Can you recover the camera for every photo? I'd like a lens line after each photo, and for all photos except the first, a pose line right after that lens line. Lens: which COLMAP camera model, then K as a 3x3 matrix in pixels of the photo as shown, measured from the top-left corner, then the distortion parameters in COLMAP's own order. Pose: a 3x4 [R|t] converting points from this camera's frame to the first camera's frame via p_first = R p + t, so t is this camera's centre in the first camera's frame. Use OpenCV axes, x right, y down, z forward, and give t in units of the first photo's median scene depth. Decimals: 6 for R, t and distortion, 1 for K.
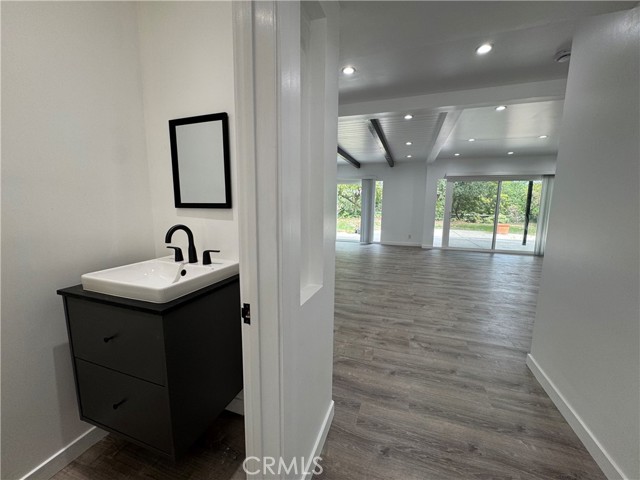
lens RADIAL K [[257.1, 0, 318.8], [0, 257.1, 239.0], [0, 0, 1]] dist [-0.001822, 0.000029]
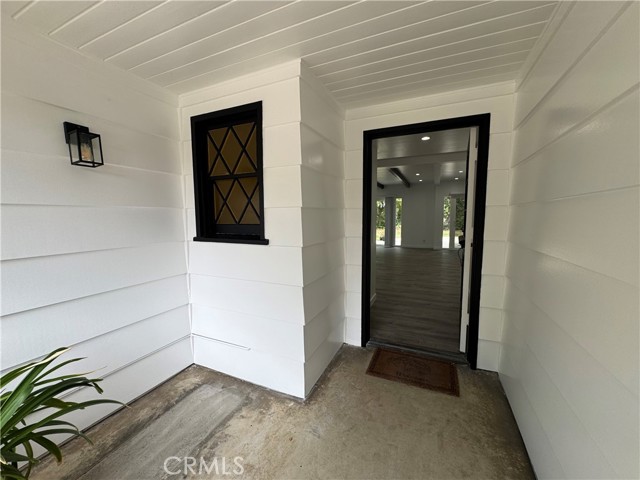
lens RADIAL K [[257.1, 0, 318.8], [0, 257.1, 239.0], [0, 0, 1]] dist [-0.001822, 0.000029]
pose [[0.996015, -0.010267, -0.088588, -0.062324], [0.005906, 0.998764, -0.049352, 0.046370], [0.088985, 0.048632, 0.994845, -0.361449]]
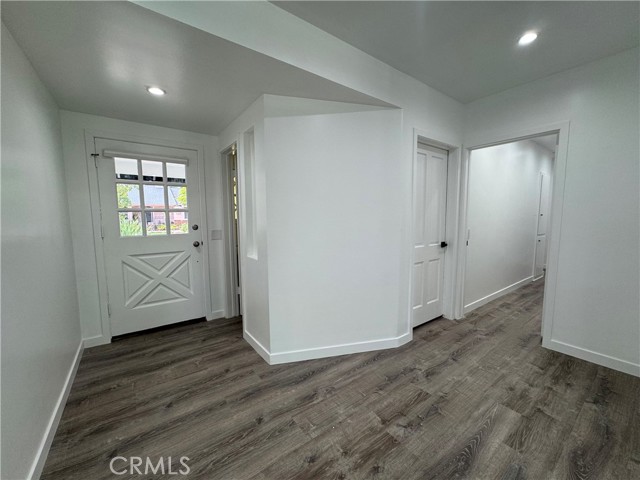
lens RADIAL K [[257.1, 0, 318.8], [0, 257.1, 239.0], [0, 0, 1]] dist [-0.001822, 0.000029]
pose [[-0.565628, 0.065665, -0.822042, 0.223202], [-0.118899, 0.979916, 0.160088, -0.053380], [0.816044, 0.188290, -0.546460, 0.408521]]
